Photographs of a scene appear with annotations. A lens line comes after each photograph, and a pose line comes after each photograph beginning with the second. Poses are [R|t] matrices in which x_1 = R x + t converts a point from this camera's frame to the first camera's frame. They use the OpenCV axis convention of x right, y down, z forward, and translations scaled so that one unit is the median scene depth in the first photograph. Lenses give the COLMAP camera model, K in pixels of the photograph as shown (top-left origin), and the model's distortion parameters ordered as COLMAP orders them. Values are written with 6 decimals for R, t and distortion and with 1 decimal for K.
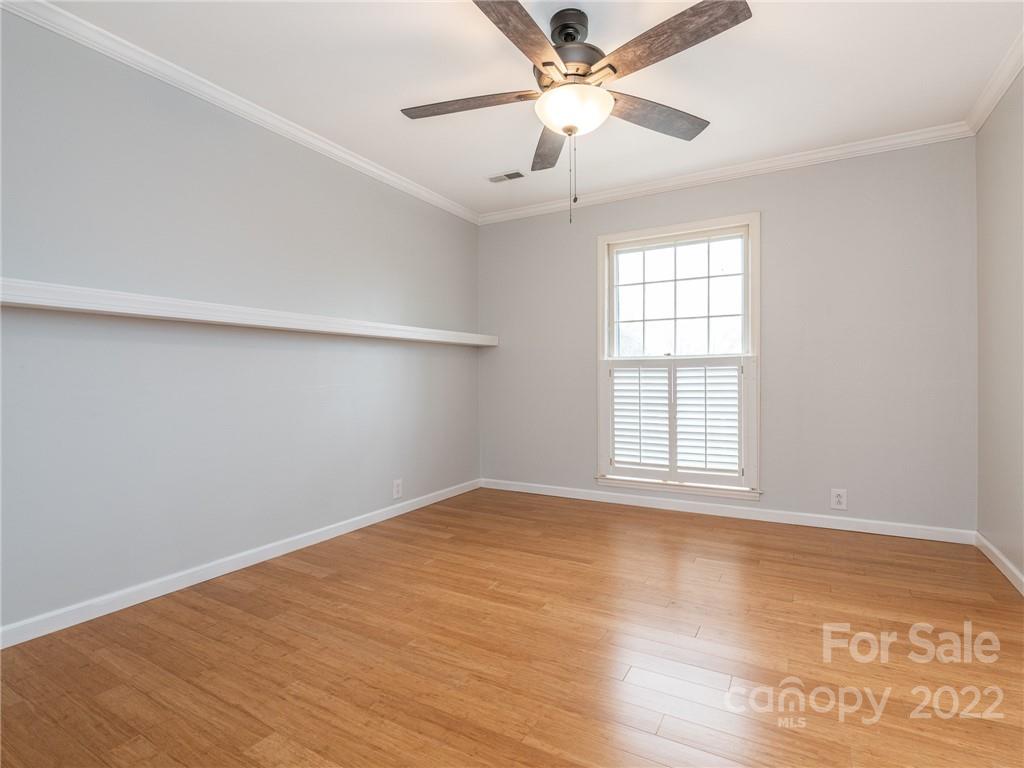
lens RADIAL K [[475.5, 0, 512.0], [0, 475.5, 384.0], [0, 0, 1]] dist [-0.002149, -0.000687]
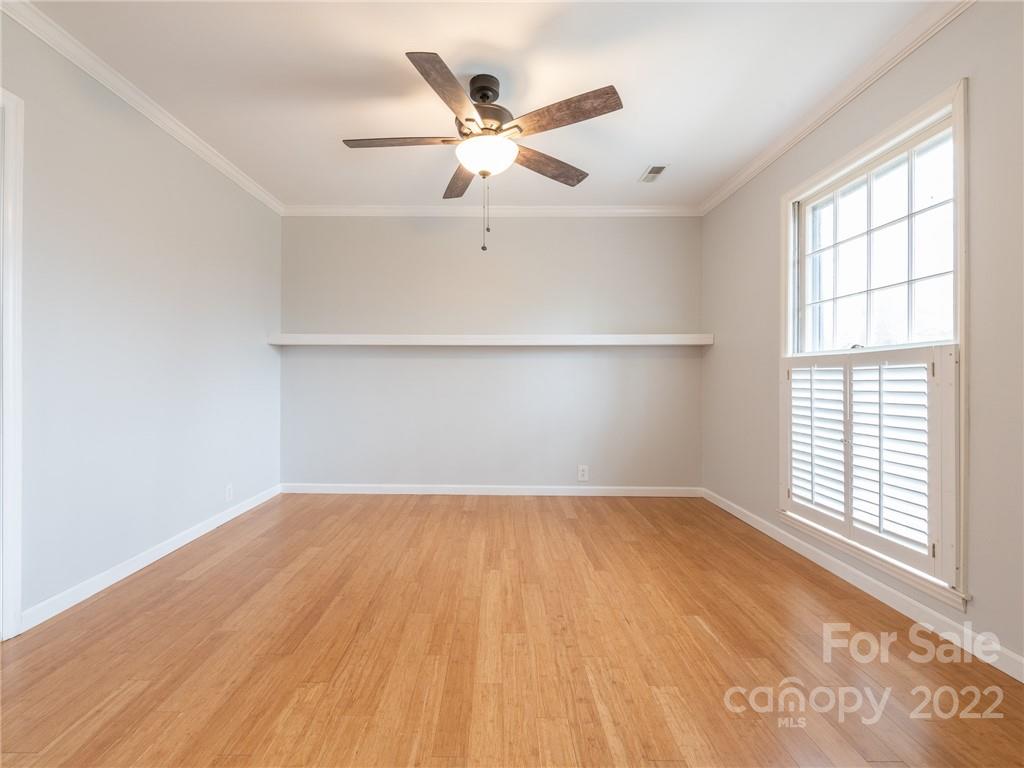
lens RADIAL K [[476.4, 0, 515.5], [0, 476.4, 376.9], [0, 0, 1]] dist [0.000411, -0.000262]
pose [[0.499471, 0.006621, -0.866305, 0.702230], [-0.021534, 0.999757, -0.004774, -0.006938], [0.866063, 0.021039, 0.499492, 0.274038]]
